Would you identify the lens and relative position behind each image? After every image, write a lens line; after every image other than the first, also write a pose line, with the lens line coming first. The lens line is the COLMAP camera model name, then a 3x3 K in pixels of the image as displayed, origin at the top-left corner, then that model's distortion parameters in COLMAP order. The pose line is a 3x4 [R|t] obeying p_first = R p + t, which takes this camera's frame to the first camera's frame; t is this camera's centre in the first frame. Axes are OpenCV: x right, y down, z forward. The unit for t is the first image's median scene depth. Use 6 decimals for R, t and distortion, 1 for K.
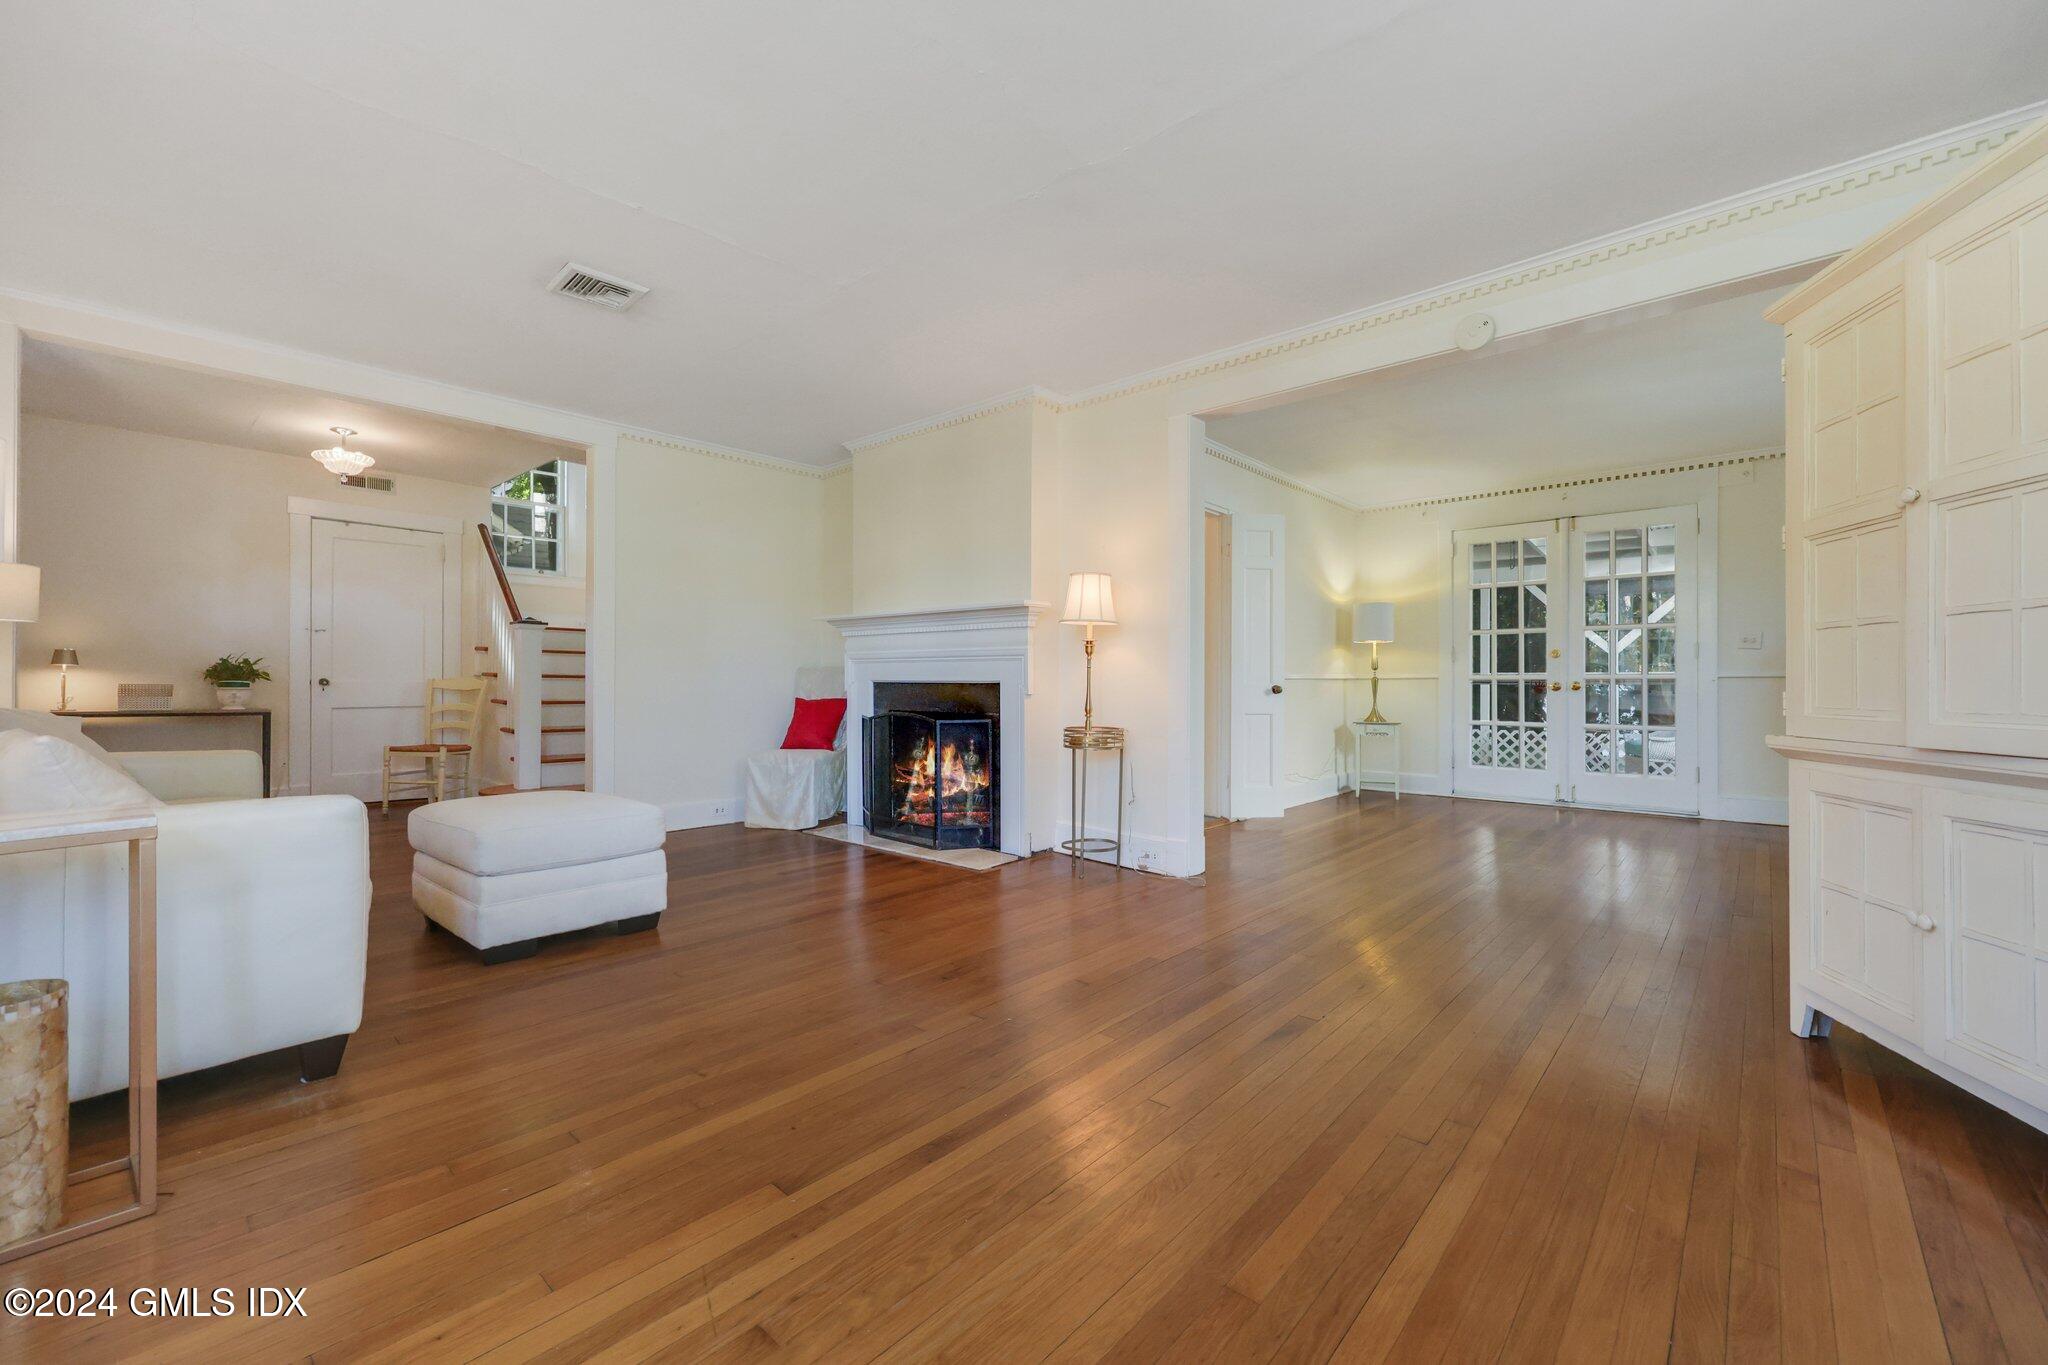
lens RADIAL K [[824.1, 0, 1029.3], [0, 824.1, 672.5], [0, 0, 1]] dist [-0.000887, 0.001083]
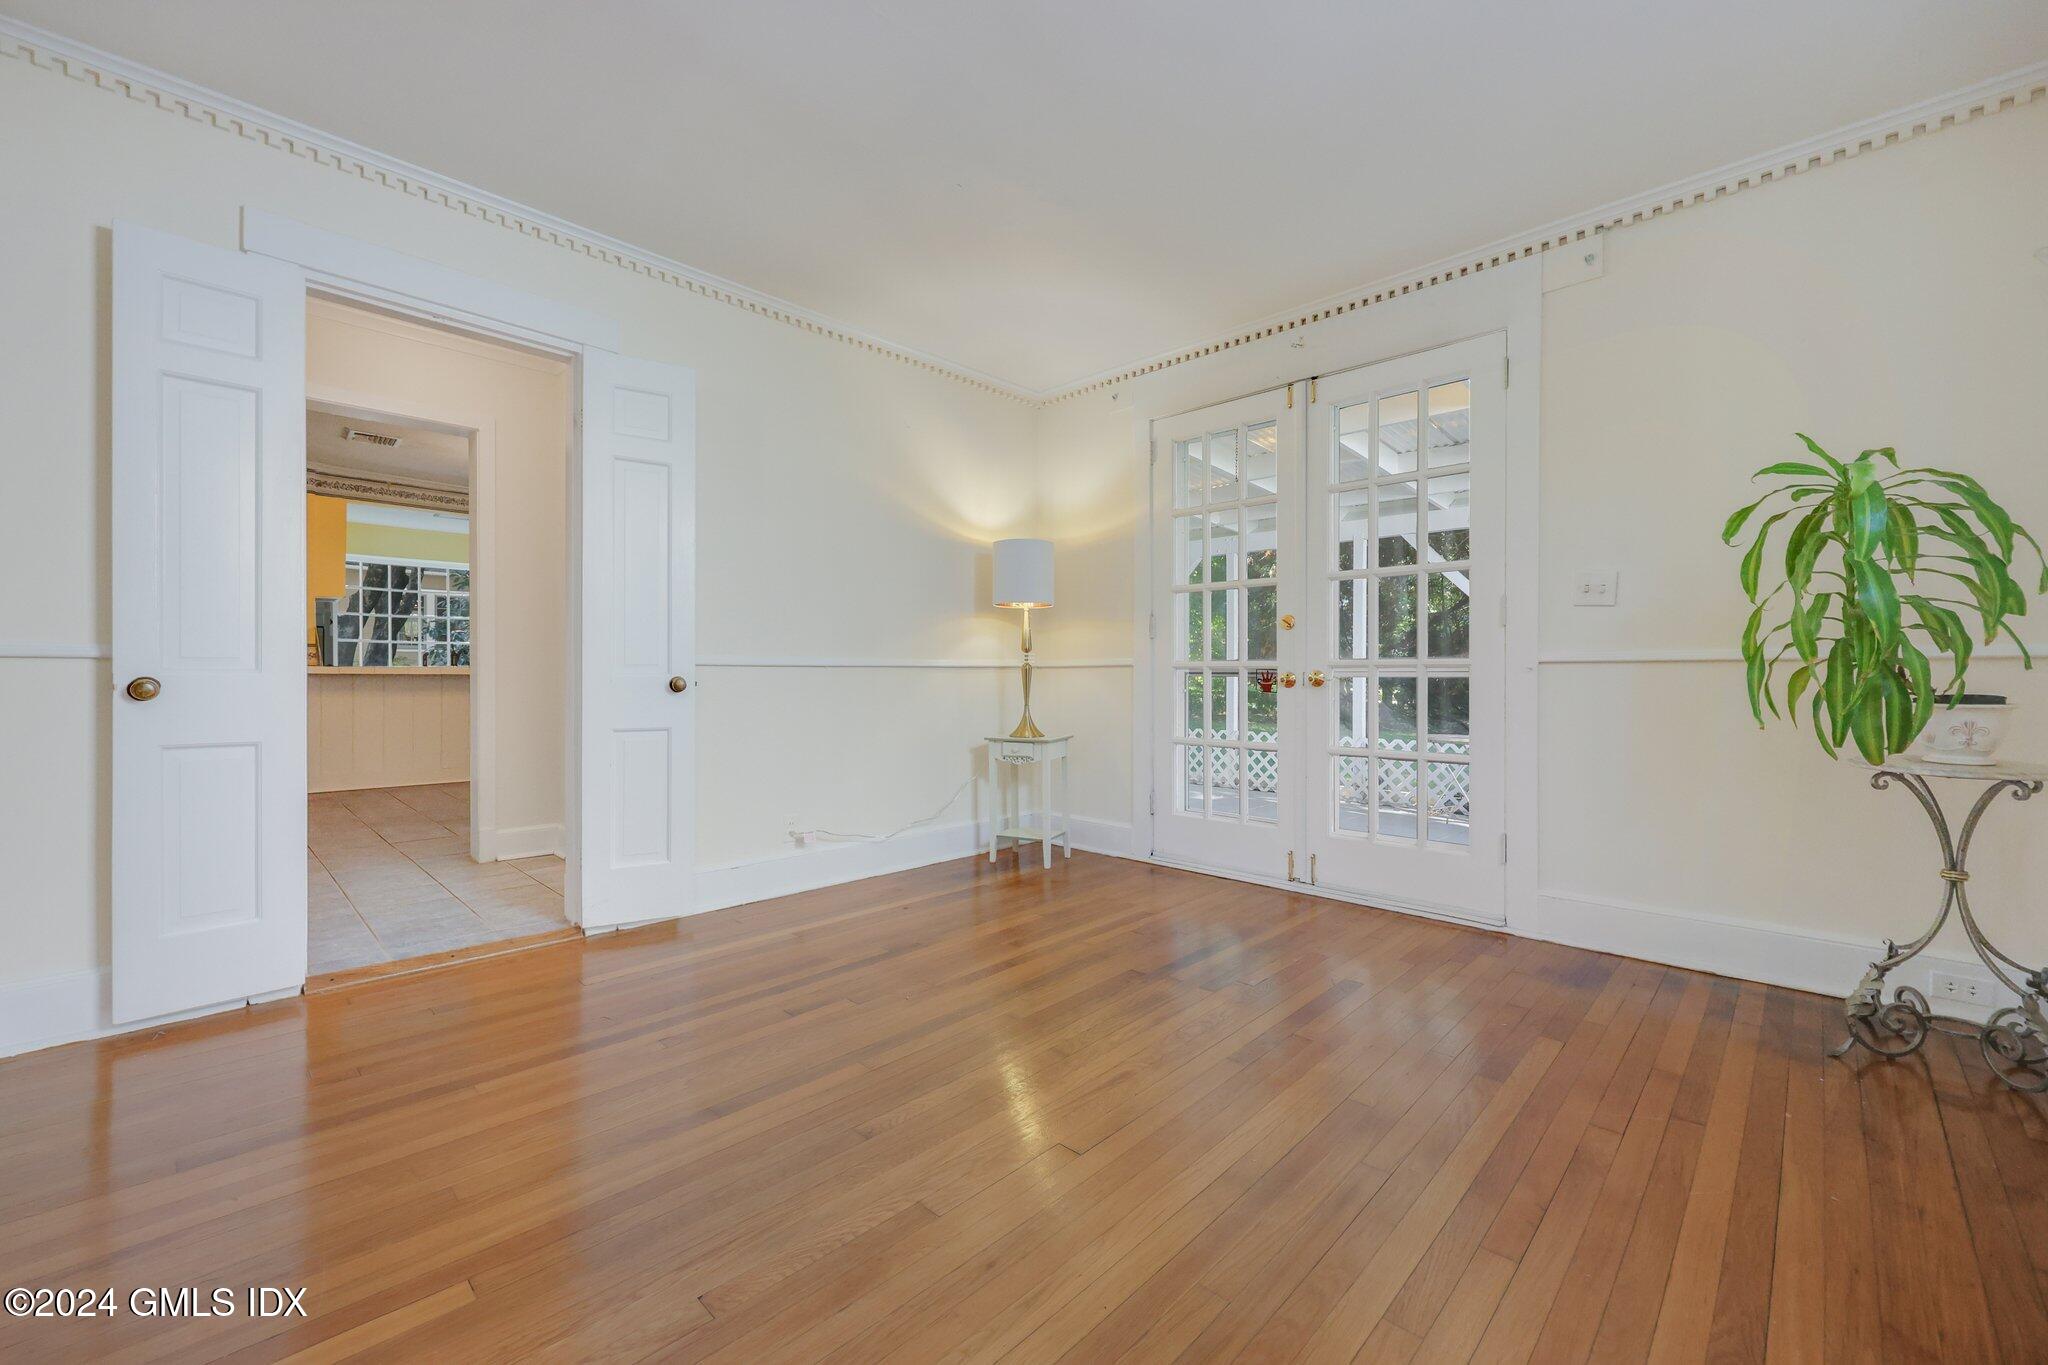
lens RADIAL K [[824.1, 0, 1035.5], [0, 824.1, 676.6], [0, 0, 1]] dist [-0.000887, 0.001083]
pose [[0.999402, -0.000151, -0.034588, 0.474350], [0.000534, 0.999939, 0.011058, 0.008371], [0.034584, -0.011070, 0.999340, 0.415616]]
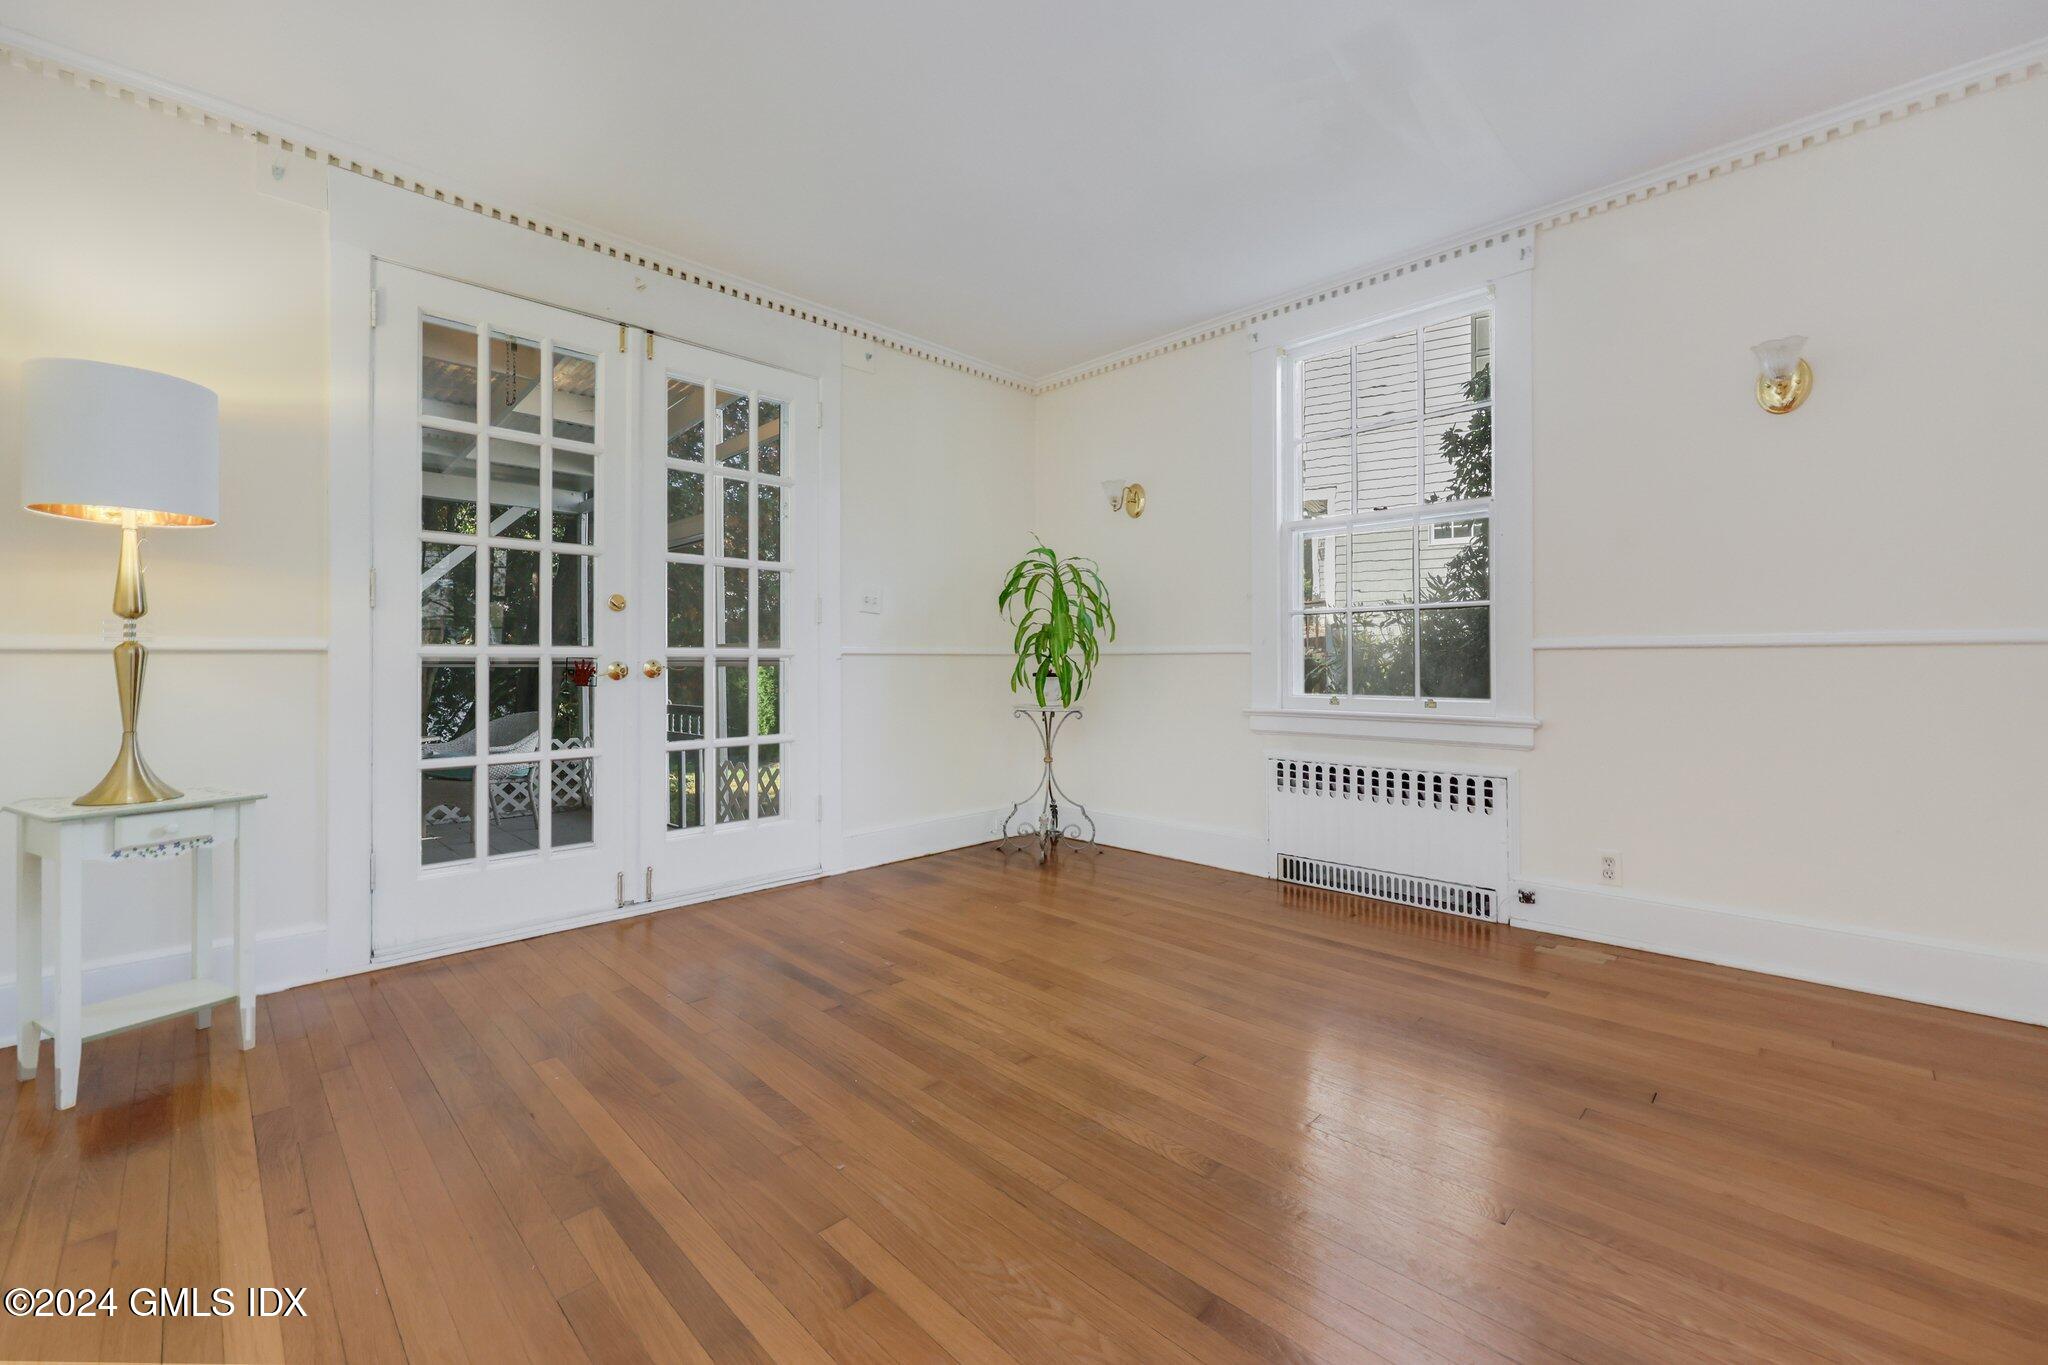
lens RADIAL K [[824.1, 0, 1022.4], [0, 824.1, 667.5], [0, 0, 1]] dist [-0.000887, 0.001083]
pose [[0.061952, -0.006583, 0.998057, 0.166549], [-0.005981, 0.999958, 0.006966, 0.009989], [-0.998061, -0.006401, 0.061910, 0.719370]]
